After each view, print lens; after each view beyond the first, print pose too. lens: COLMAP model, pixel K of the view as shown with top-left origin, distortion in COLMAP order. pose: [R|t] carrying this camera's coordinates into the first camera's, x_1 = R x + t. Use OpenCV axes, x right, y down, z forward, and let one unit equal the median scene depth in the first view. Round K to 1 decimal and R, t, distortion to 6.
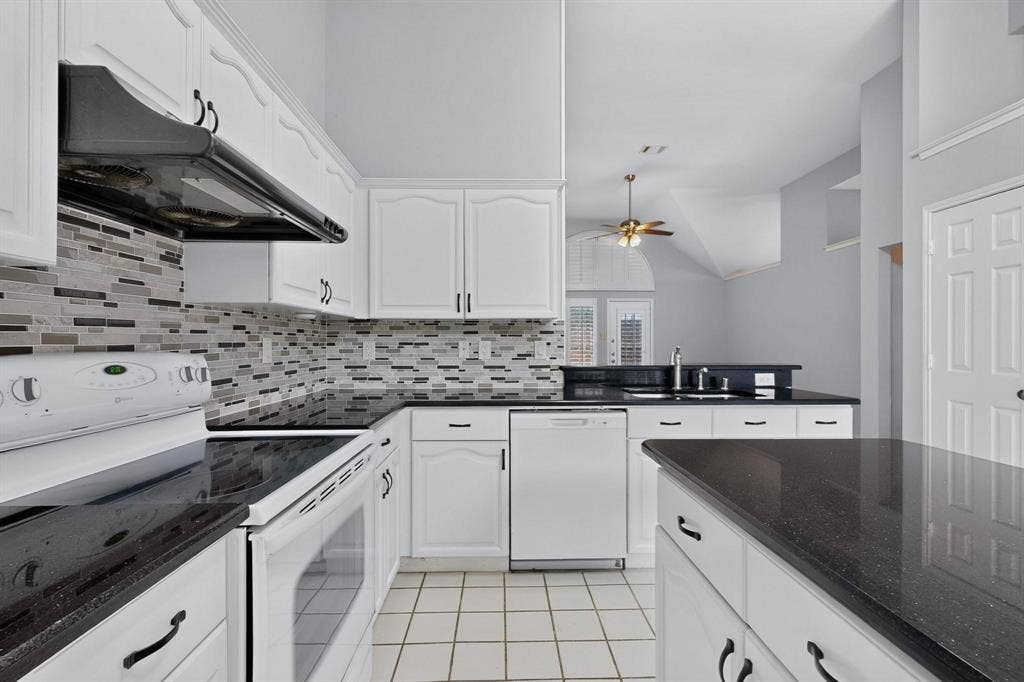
lens RADIAL K [[445.0, 0, 509.2], [0, 445.0, 343.5], [0, 0, 1]] dist [-0.000875, -0.000216]
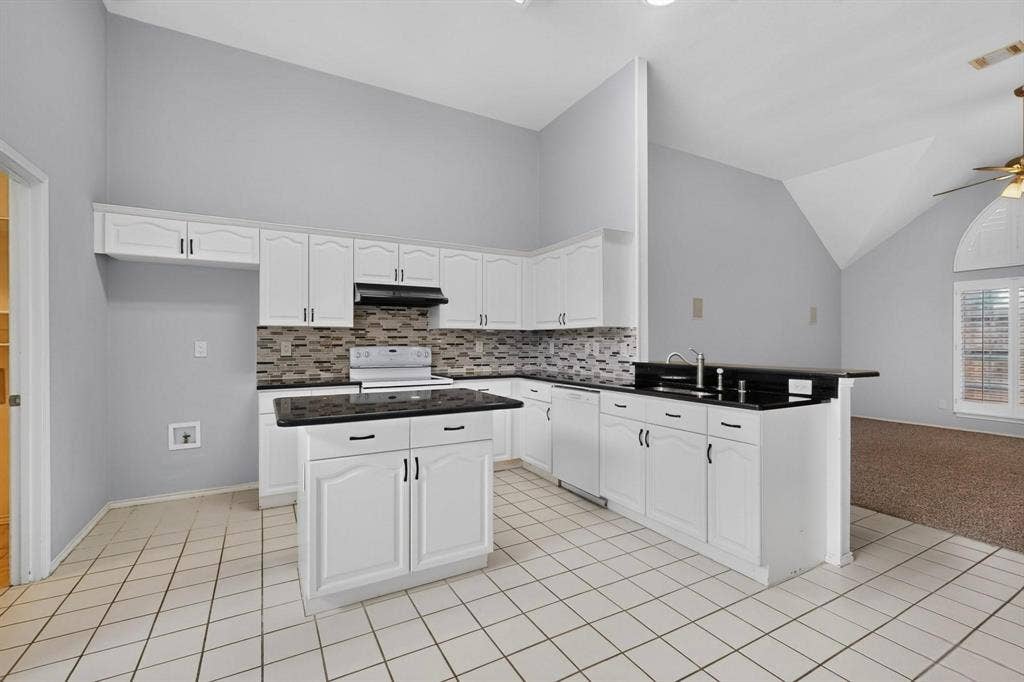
lens RADIAL K [[445.0, 0, 509.2], [0, 445.0, 343.5], [0, 0, 1]] dist [-0.000875, -0.000216]
pose [[0.467812, 0.005457, -0.883811, 1.094206], [-0.004365, 0.999983, 0.003864, -0.007131], [0.883817, 0.002050, 0.467828, 0.070249]]
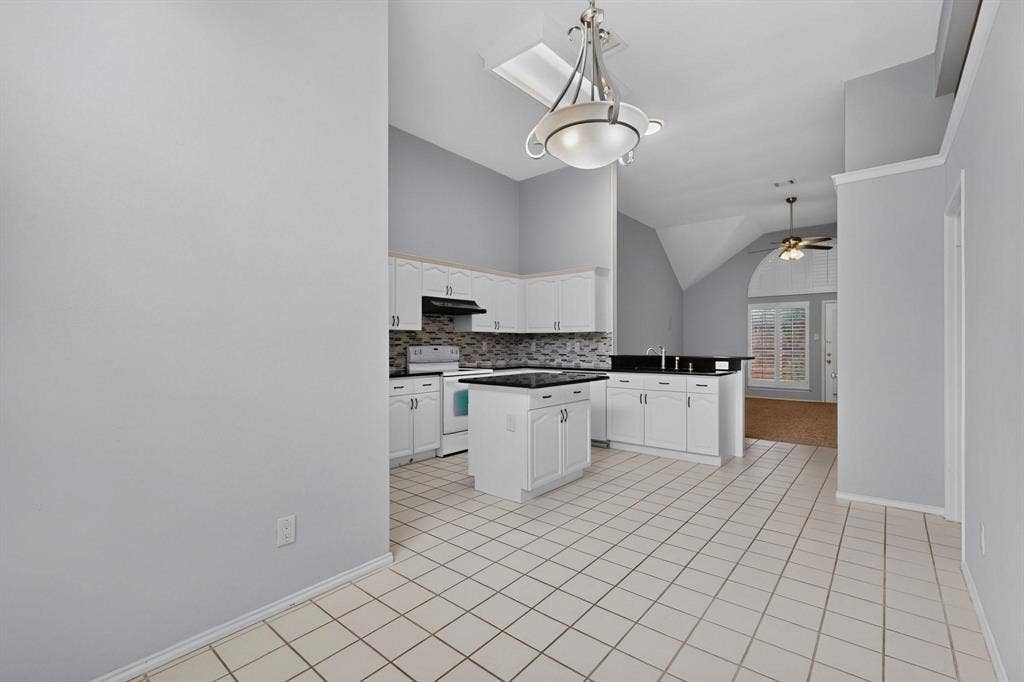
lens RADIAL K [[445.0, 0, 509.2], [0, 445.0, 343.5], [0, 0, 1]] dist [-0.000875, -0.000216]
pose [[0.748707, 0.000886, -0.662900, 1.086708], [-0.001676, 0.999998, -0.000557, 0.001188], [0.662899, 0.001528, 0.748707, -0.768094]]
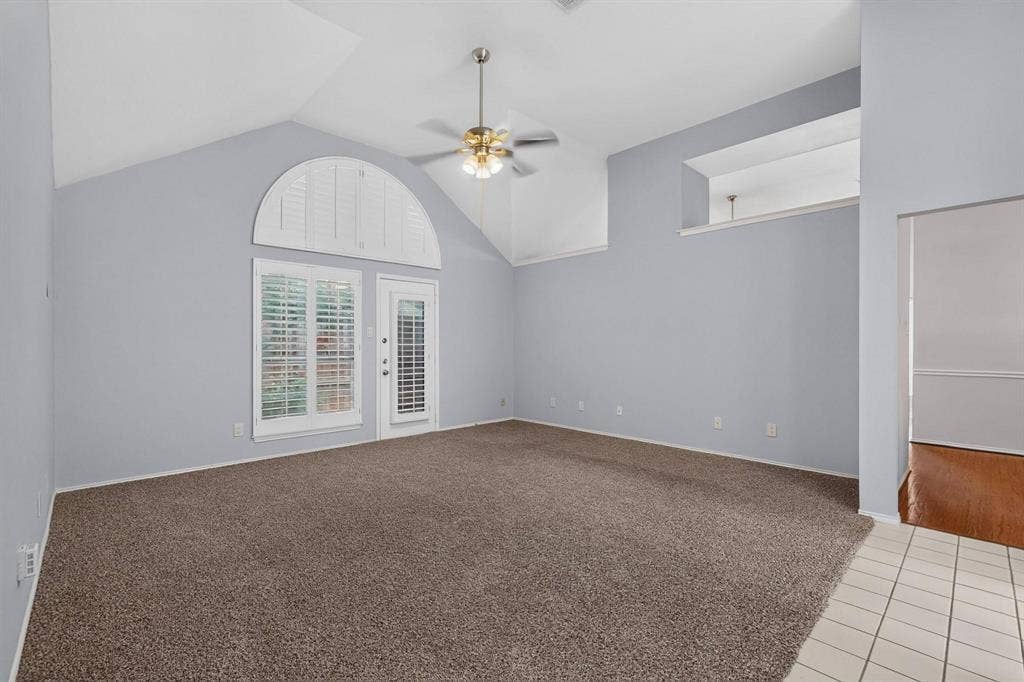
lens RADIAL K [[445.0, 0, 509.2], [0, 445.0, 343.5], [0, 0, 1]] dist [-0.000875, -0.000216]
pose [[0.739613, 0.005541, 0.673010, -0.189775], [-0.002114, 0.999980, -0.005909, 0.004388], [-0.673029, 0.002948, 0.739610, 1.234147]]
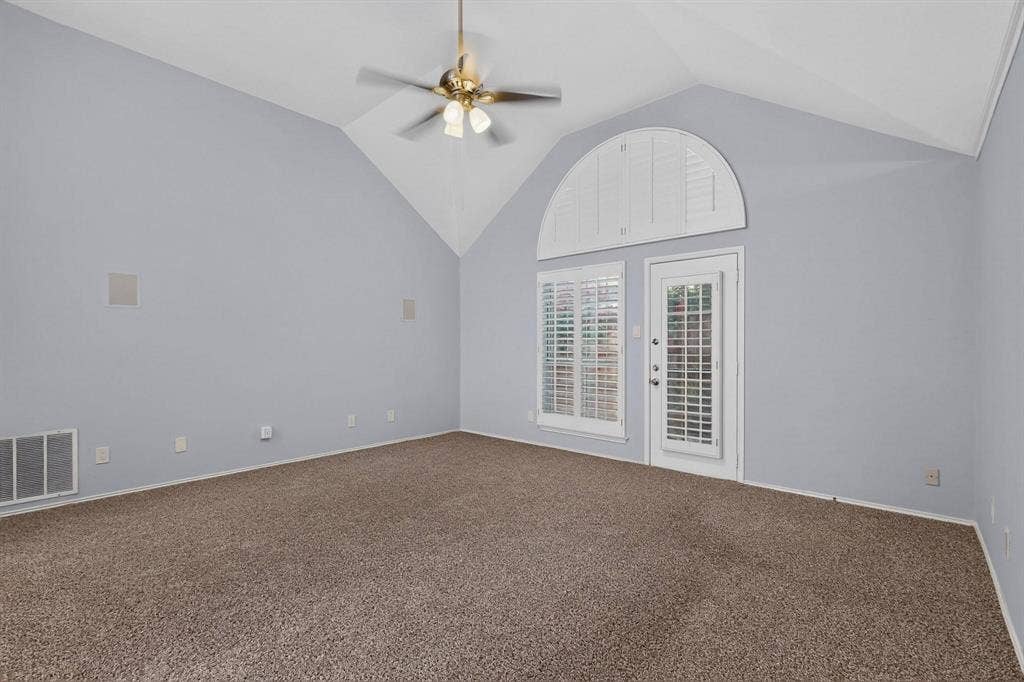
lens RADIAL K [[445.0, 0, 509.2], [0, 445.0, 343.5], [0, 0, 1]] dist [-0.000875, -0.000216]
pose [[0.737883, -0.002491, -0.674924, 1.353938], [0.001664, 0.999997, -0.001872, -0.009461], [0.674926, 0.000258, 0.737885, 1.560099]]
